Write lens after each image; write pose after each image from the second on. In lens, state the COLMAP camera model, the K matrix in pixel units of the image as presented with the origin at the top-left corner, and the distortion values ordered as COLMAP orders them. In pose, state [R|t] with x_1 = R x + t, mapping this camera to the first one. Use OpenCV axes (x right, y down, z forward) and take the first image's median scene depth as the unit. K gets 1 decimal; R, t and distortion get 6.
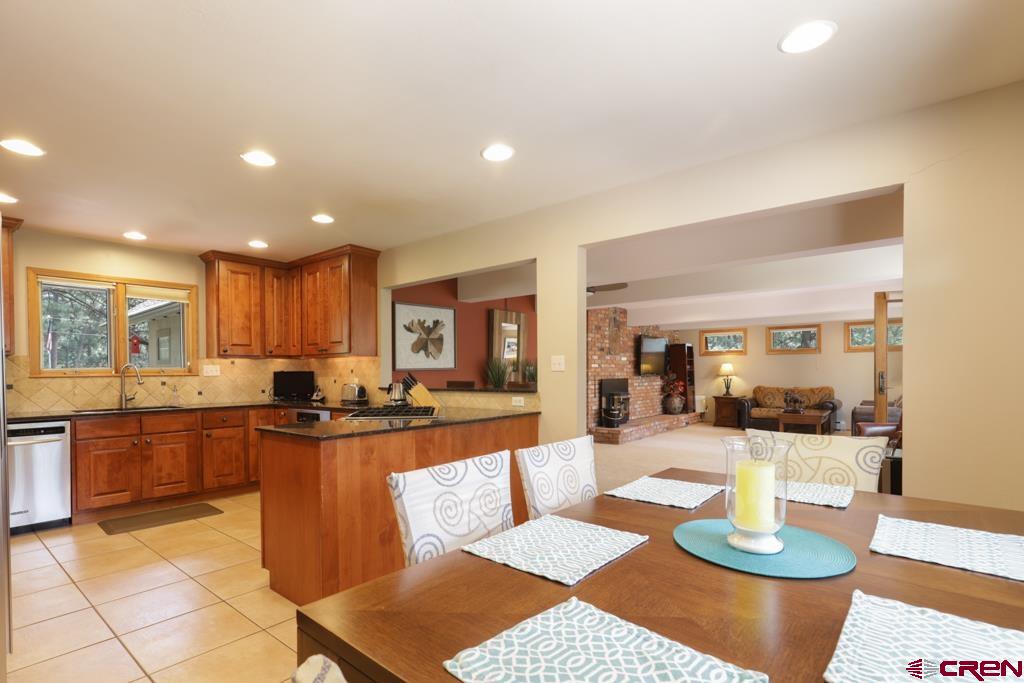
lens RADIAL K [[477.9, 0, 512.0], [0, 477.9, 376.3], [0, 0, 1]] dist [-0.002656, -0.000259]
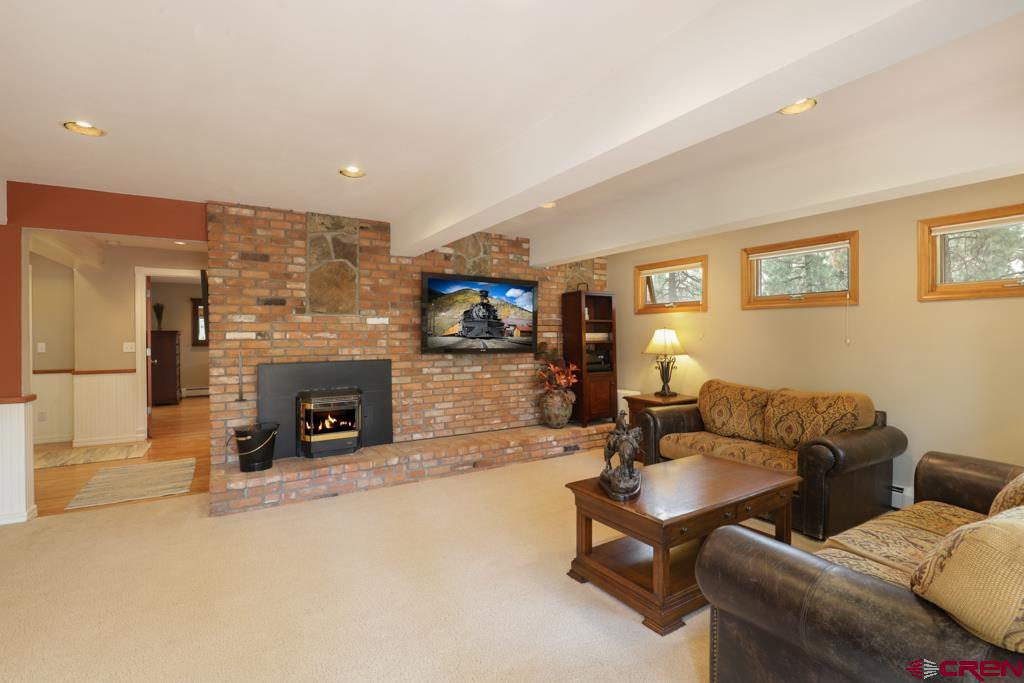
lens RADIAL K [[481.6, 0, 539.8], [0, 481.6, 328.6], [0, 0, 1]] dist [-0.018363, -0.000482]
pose [[0.951808, 0.002416, -0.306686, 1.140998], [-0.007241, 0.999867, -0.014595, -0.046045], [0.306610, 0.016112, 0.951699, 1.189890]]
